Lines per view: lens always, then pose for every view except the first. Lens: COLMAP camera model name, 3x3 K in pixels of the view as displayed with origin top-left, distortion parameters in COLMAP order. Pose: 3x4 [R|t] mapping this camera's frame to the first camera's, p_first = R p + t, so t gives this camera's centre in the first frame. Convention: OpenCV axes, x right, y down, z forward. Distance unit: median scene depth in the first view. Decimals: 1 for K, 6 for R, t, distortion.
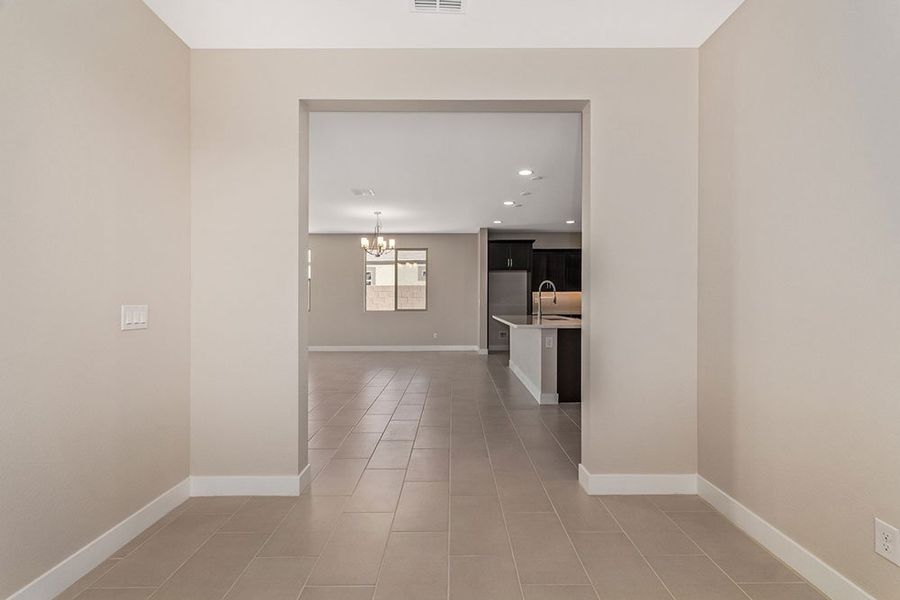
lens RADIAL K [[427.0, 0, 454.8], [0, 427.0, 303.2], [0, 0, 1]] dist [0.000124, -0.000599]
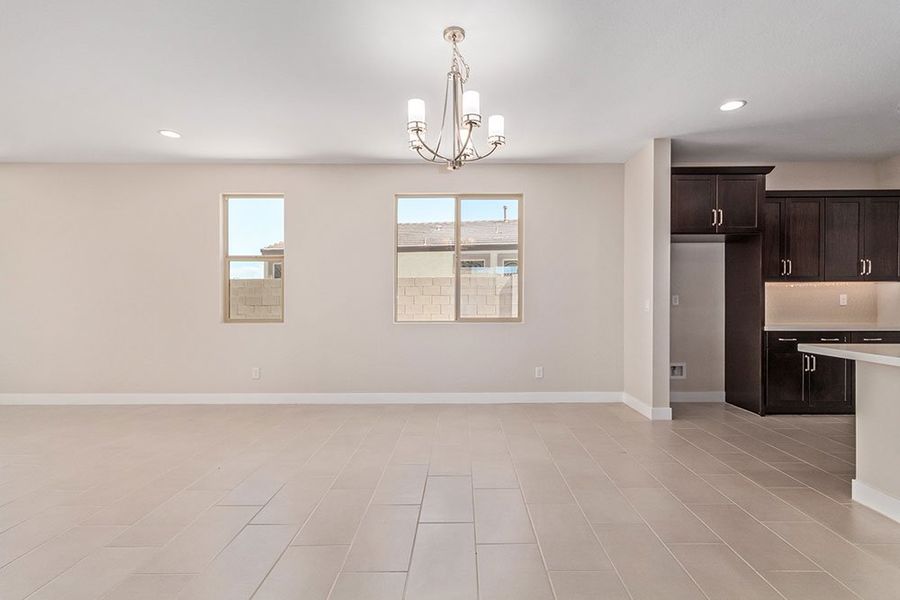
lens RADIAL K [[427.0, 0, 447.1], [0, 427.0, 303.4], [0, 0, 1]] dist [0.000124, -0.000599]
pose [[0.999891, -0.003188, -0.014412, -0.147388], [0.003154, 0.999992, -0.002342, -0.002111], [0.014420, 0.002296, 0.999893, 0.515823]]
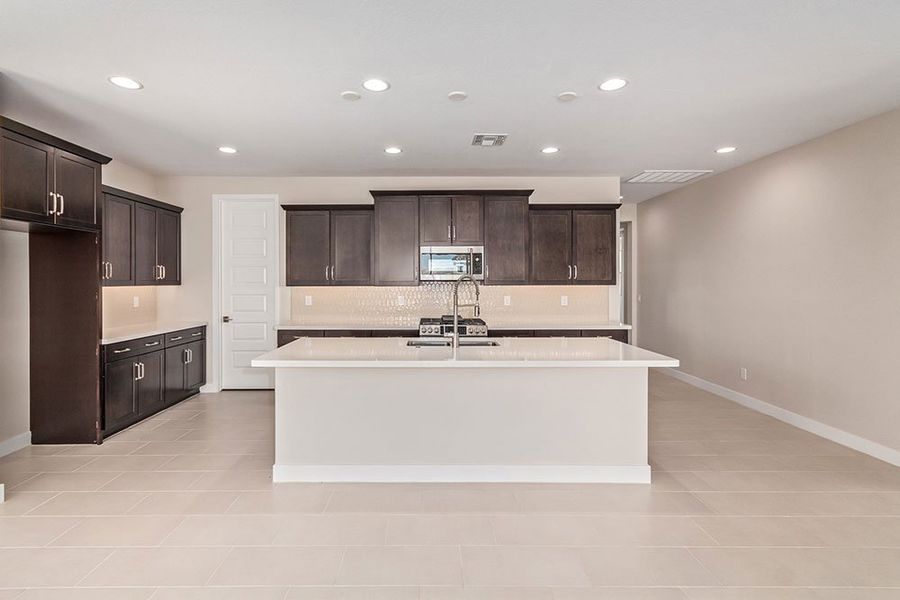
lens RADIAL K [[427.0, 0, 443.4], [0, 427.0, 276.7], [0, 0, 1]] dist [0.000124, -0.000599]
pose [[-0.030371, 0.008474, 0.999503, -0.217779], [0.013344, 0.999878, -0.008072, -0.027365], [-0.999450, 0.013092, -0.030481, 0.666355]]
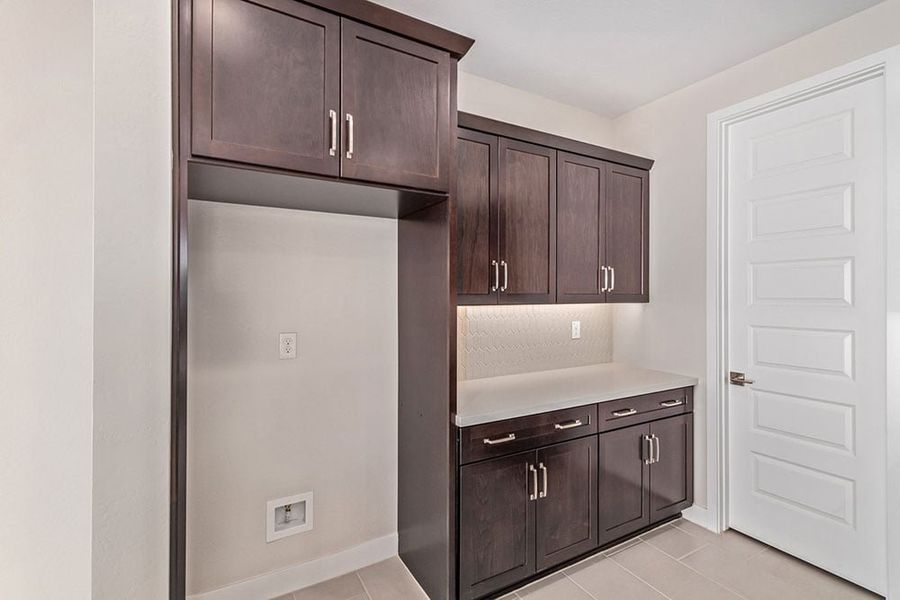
lens RADIAL K [[427.0, 0, 451.5], [0, 427.0, 295.6], [0, 0, 1]] dist [0.000124, -0.000599]
pose [[0.869170, -0.002355, 0.494507, 0.078920], [0.005388, 0.999974, -0.004708, -0.029672], [-0.494484, 0.006756, 0.869161, 0.798564]]
